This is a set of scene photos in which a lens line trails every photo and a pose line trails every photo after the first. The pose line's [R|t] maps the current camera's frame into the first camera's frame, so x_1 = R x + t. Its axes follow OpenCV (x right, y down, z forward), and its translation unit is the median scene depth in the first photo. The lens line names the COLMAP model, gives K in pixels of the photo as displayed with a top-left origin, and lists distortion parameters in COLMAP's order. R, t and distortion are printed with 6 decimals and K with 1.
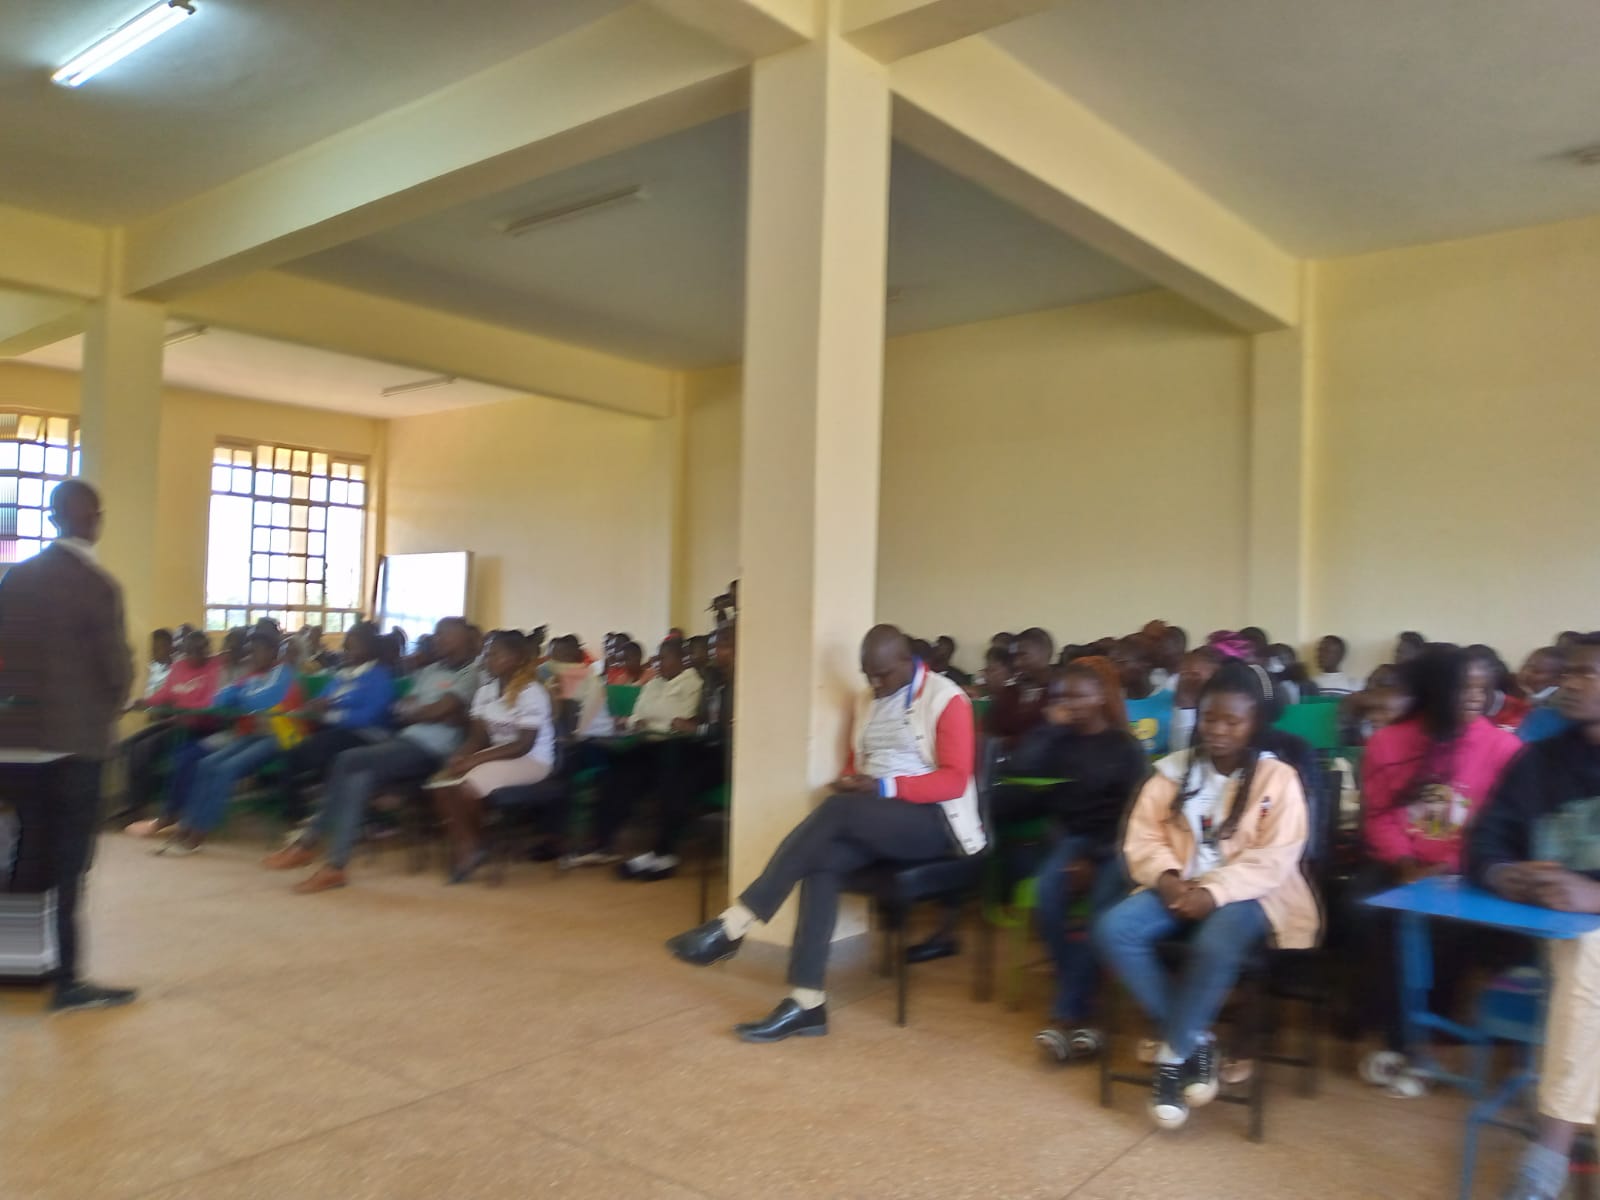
lens RADIAL K [[1171.4, 0, 799.7], [0, 1171.4, 588.5], [0, 0, 1]] dist [0.002185, 0.001358]
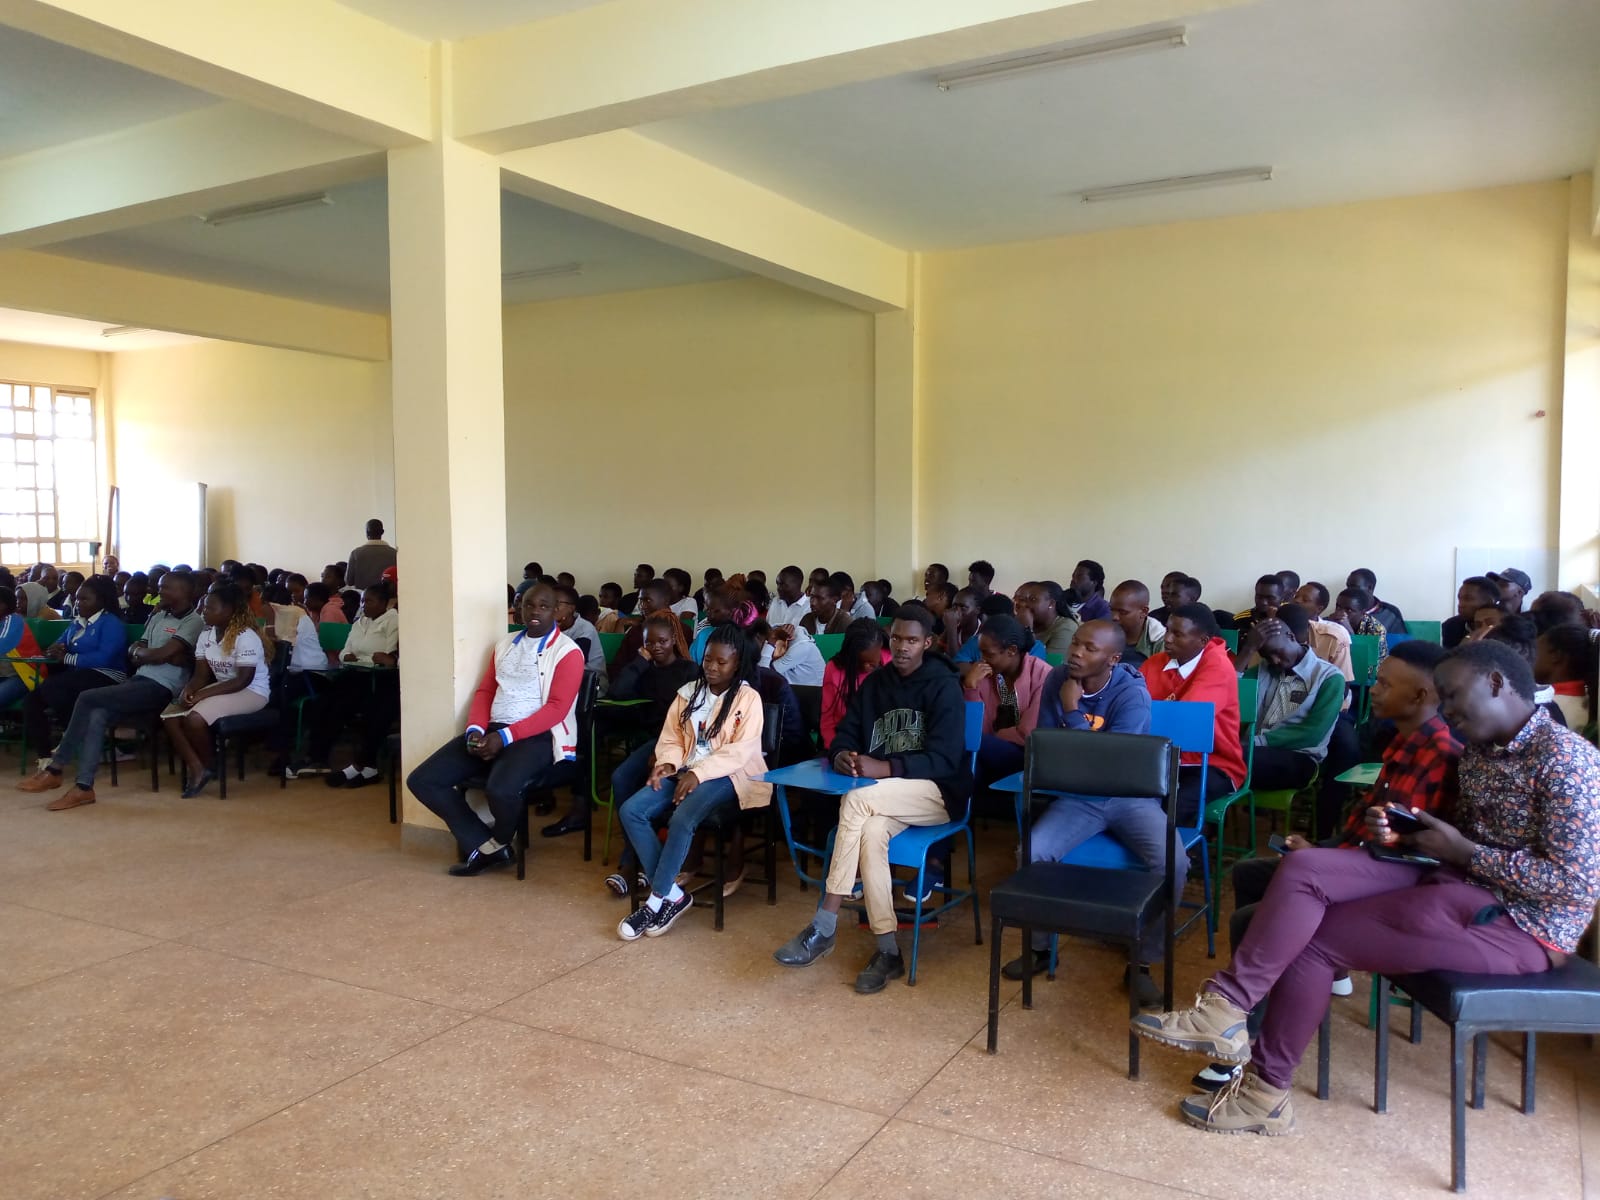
lens RADIAL K [[1259.5, 0, 805.6], [0, 1259.5, 600.6], [0, 0, 1]] dist [0.031269, -0.066179]
pose [[0.989273, -0.027898, 0.143389, 0.173140], [0.011823, 0.993665, 0.111760, -0.098107], [-0.145598, -0.108866, 0.983336, -0.397962]]
